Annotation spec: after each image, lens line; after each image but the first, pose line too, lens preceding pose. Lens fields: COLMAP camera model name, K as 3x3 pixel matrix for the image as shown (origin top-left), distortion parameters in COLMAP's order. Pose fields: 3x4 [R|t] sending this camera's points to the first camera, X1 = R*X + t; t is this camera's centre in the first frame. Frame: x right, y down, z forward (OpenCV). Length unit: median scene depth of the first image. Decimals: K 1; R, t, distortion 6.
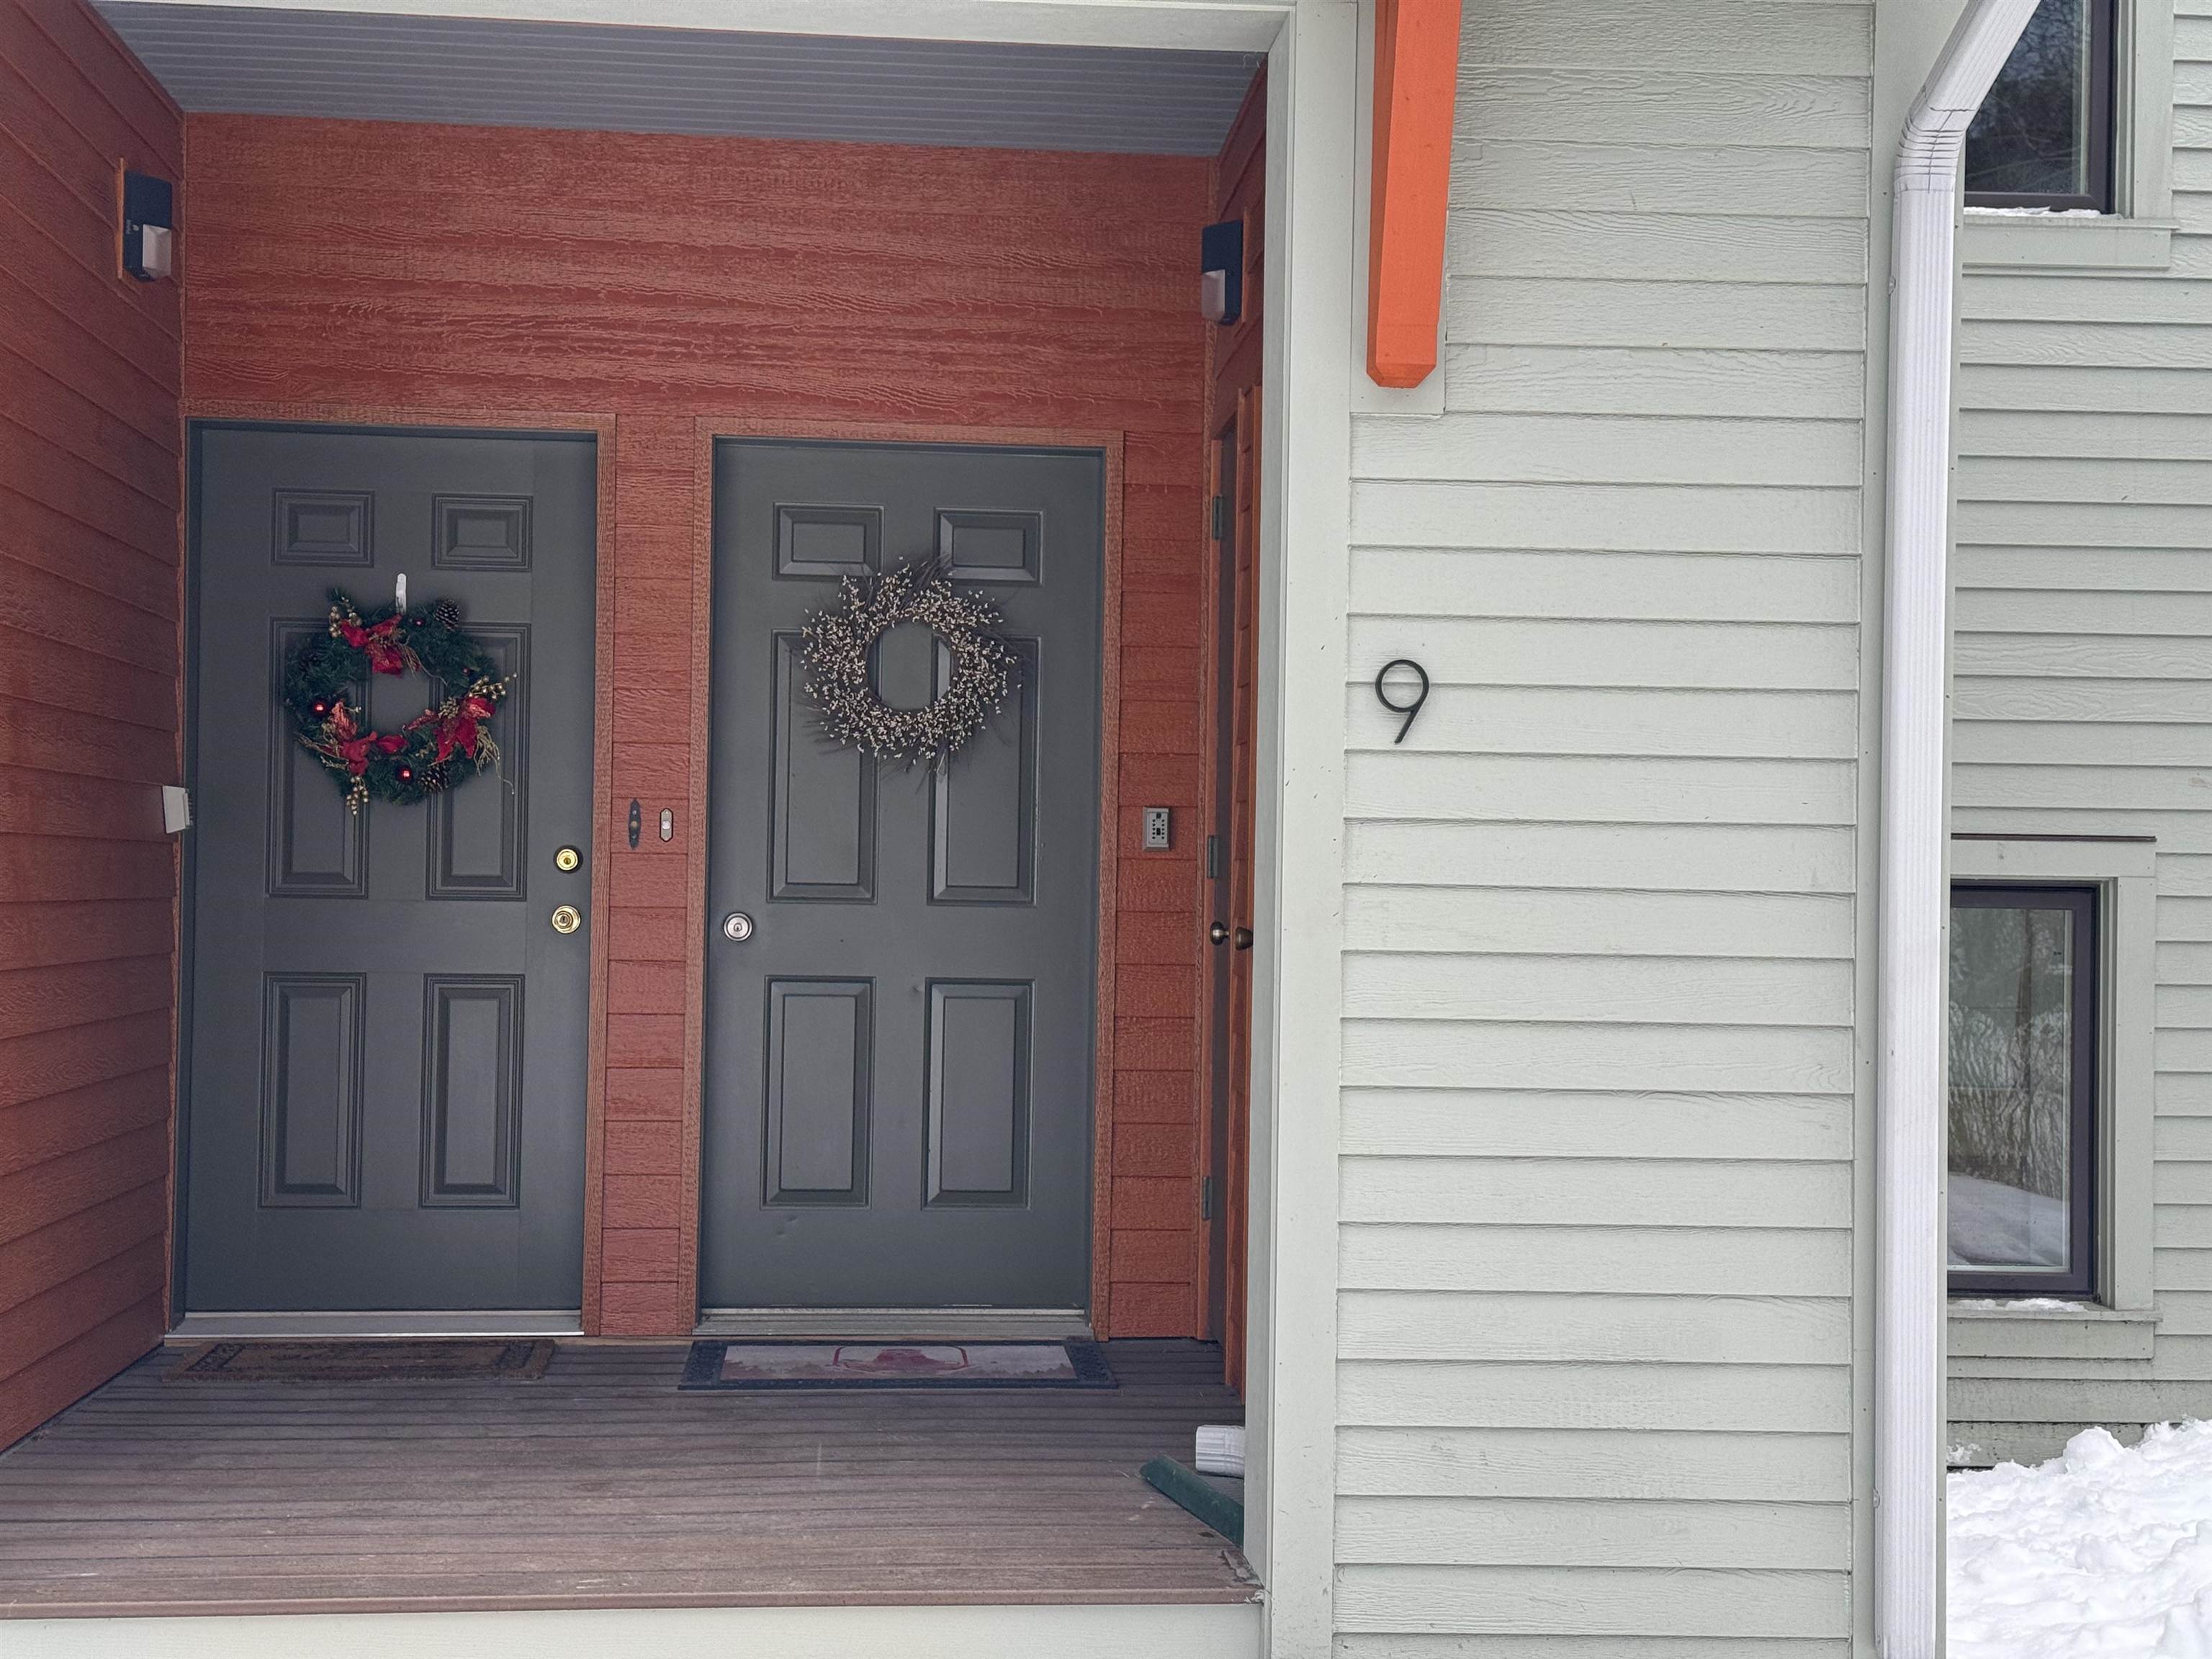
lens RADIAL K [[3081.8, 0, 1106.0], [0, 3081.8, 829.5], [0, 0, 1]] dist [0.004587, 0.006373]
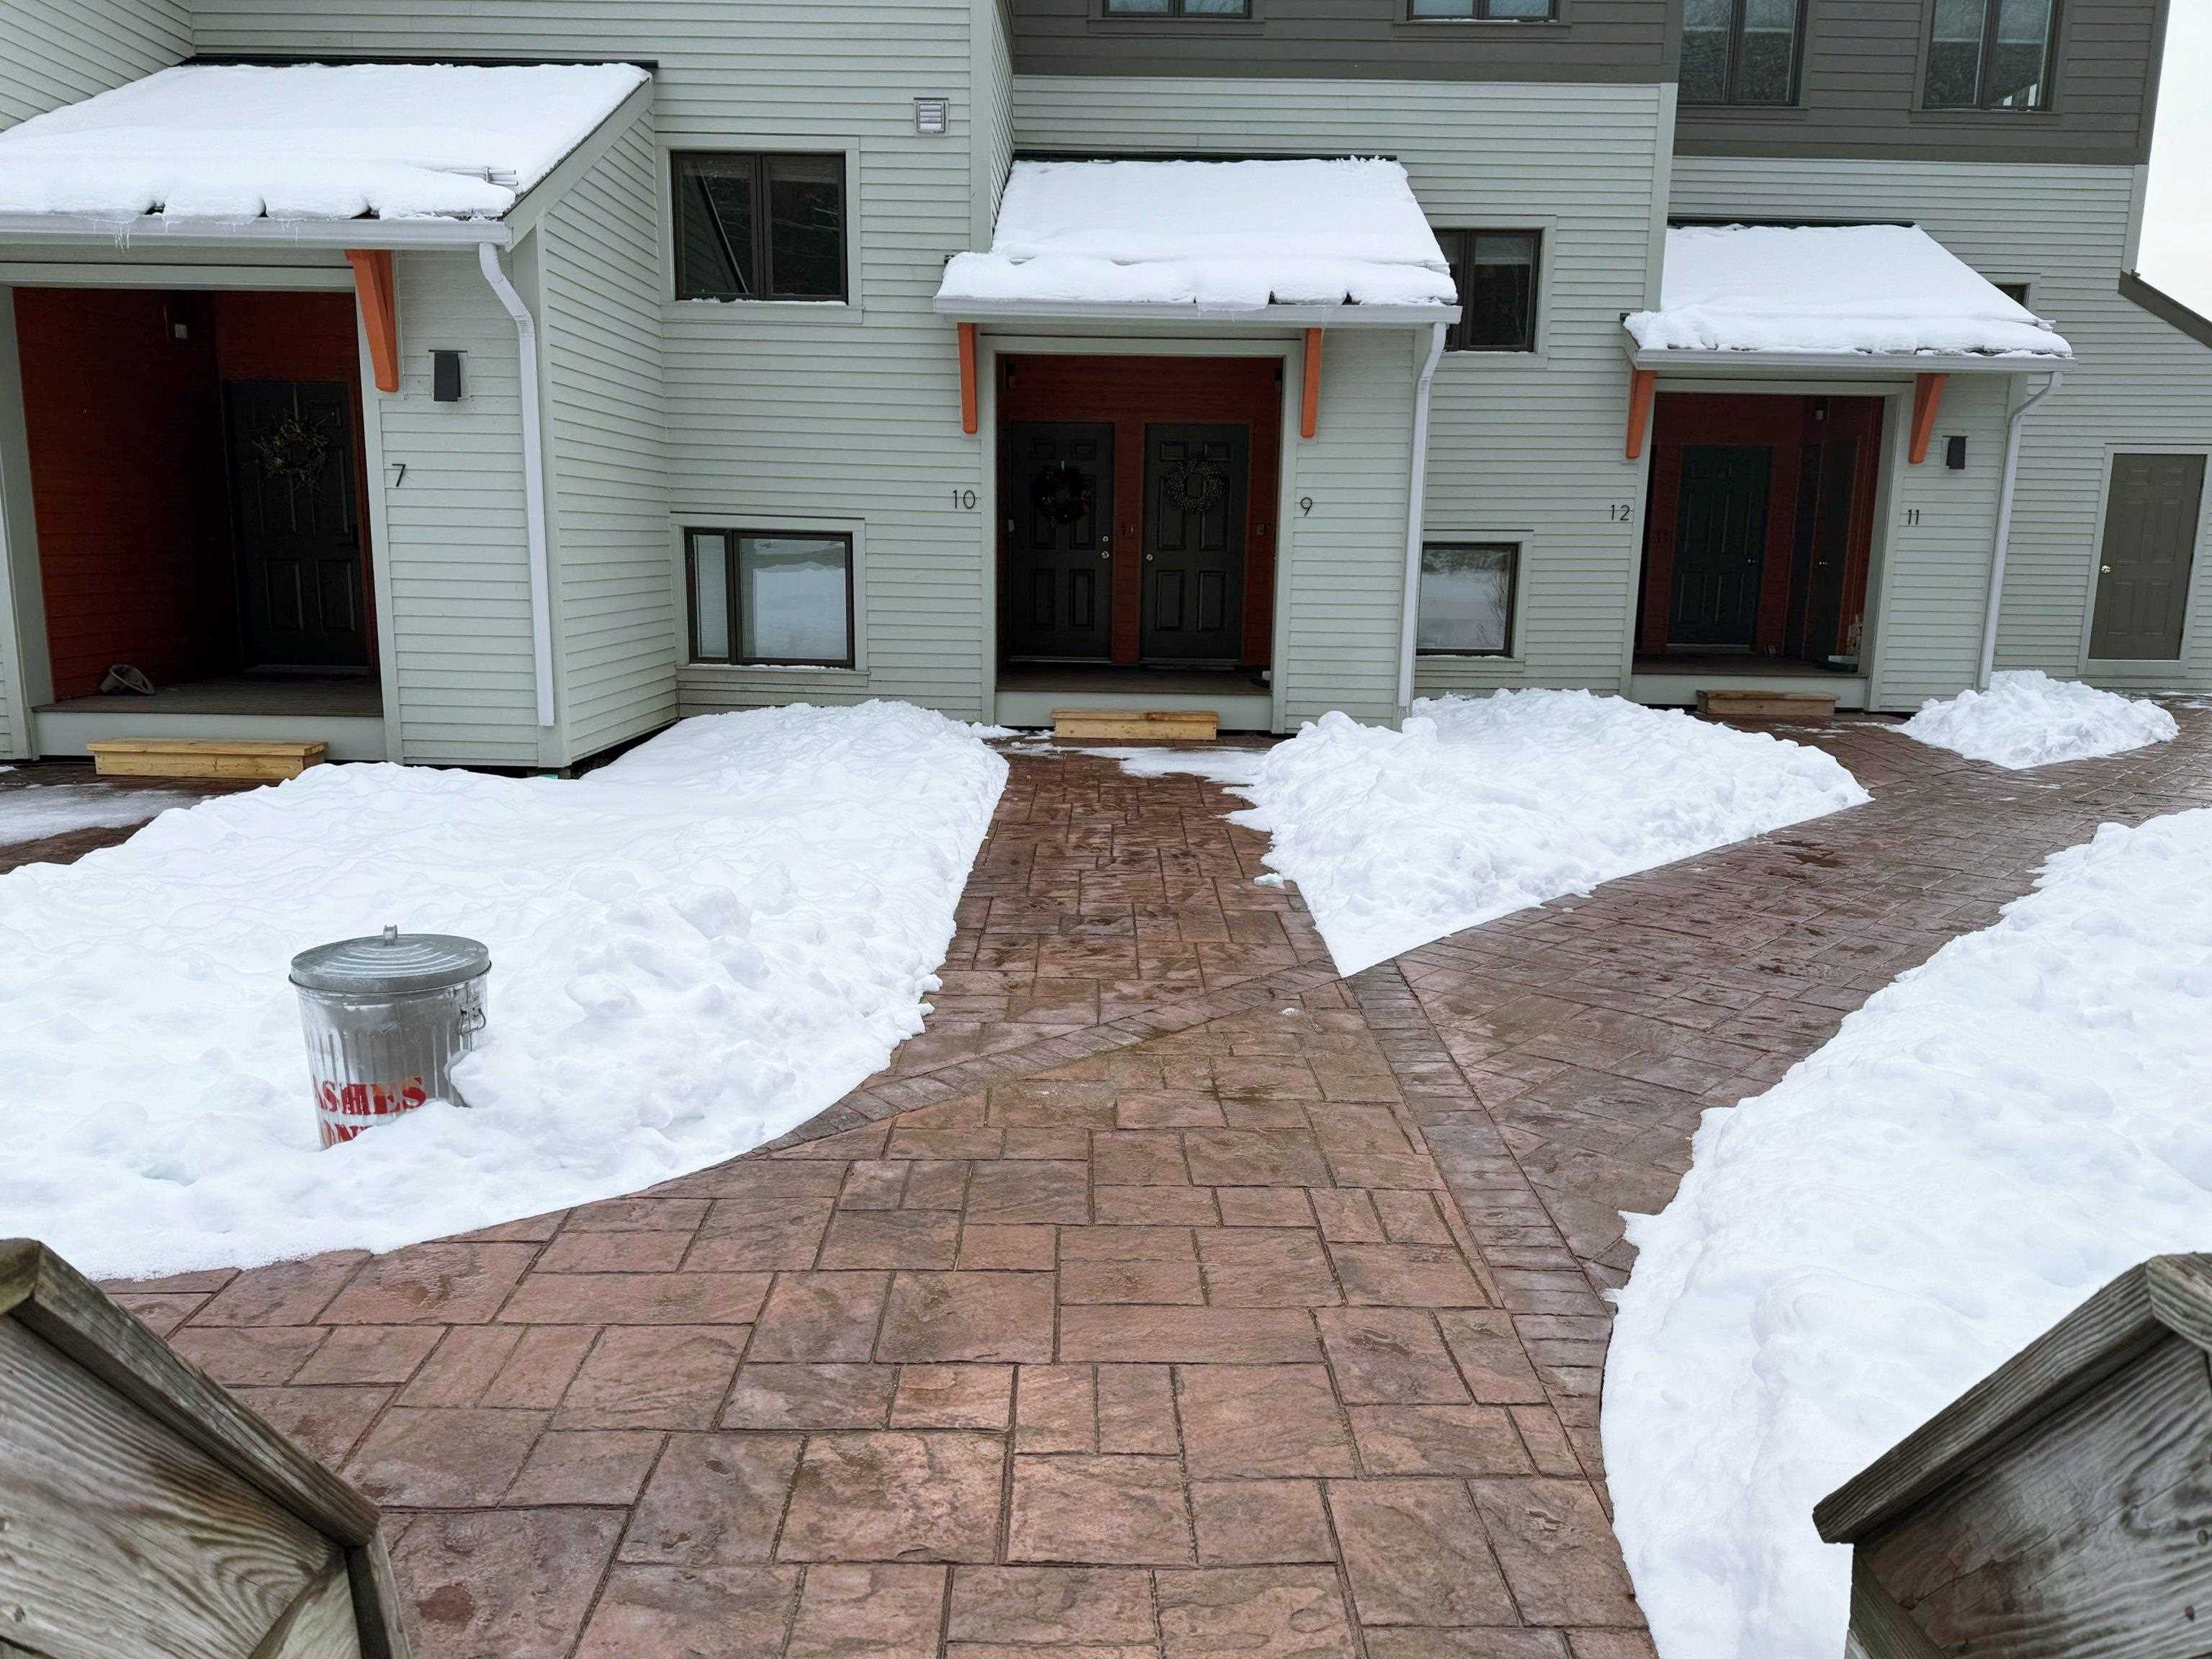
lens RADIAL K [[1531.4, 0, 1106.0], [0, 1531.4, 829.5], [0, 0, 1]] dist [0.163722, -0.257670]
pose [[0.995248, 0.018677, -0.095560, 0.015293], [0.000788, 0.979853, 0.199718, -0.018592], [0.097365, -0.198845, 0.975182, -0.941678]]
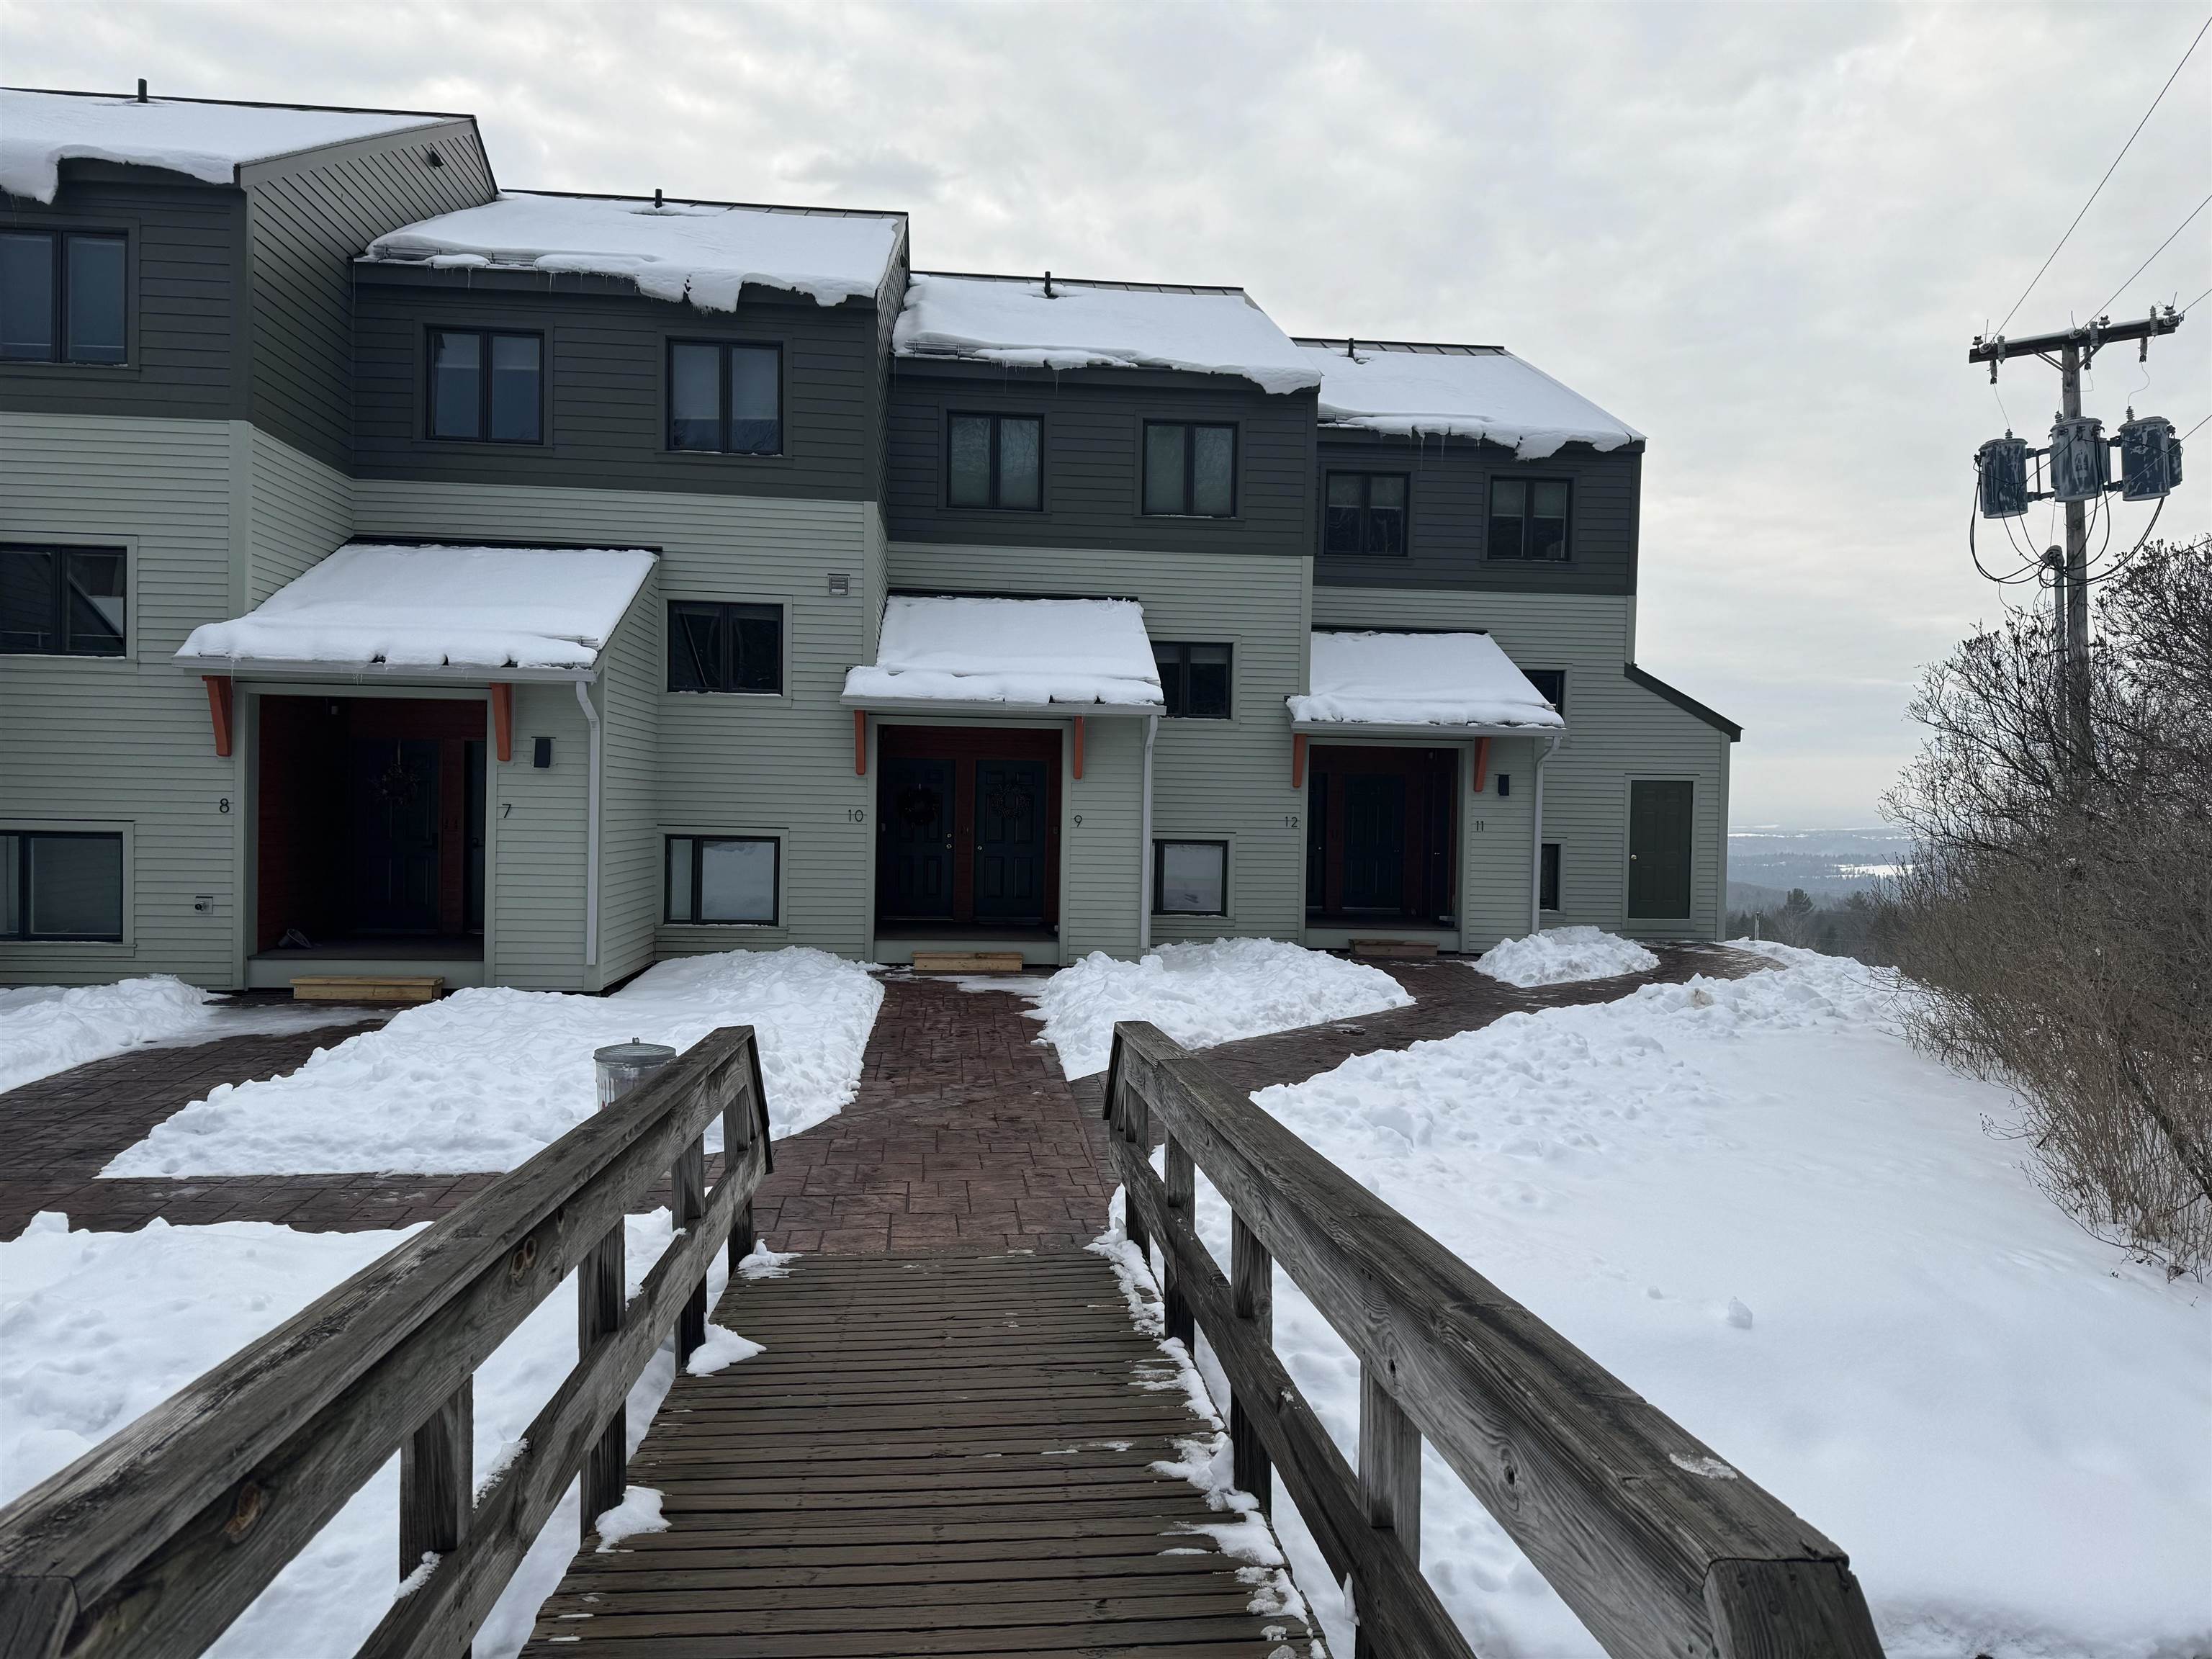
lens RADIAL K [[1531.4, 0, 1106.0], [0, 1531.4, 829.5], [0, 0, 1]] dist [0.163722, -0.257670]
pose [[0.999992, 0.003811, 0.001148, 0.103540], [-0.003848, 0.999402, 0.034366, -0.096672], [-0.001016, -0.034370, 0.999409, -1.758280]]
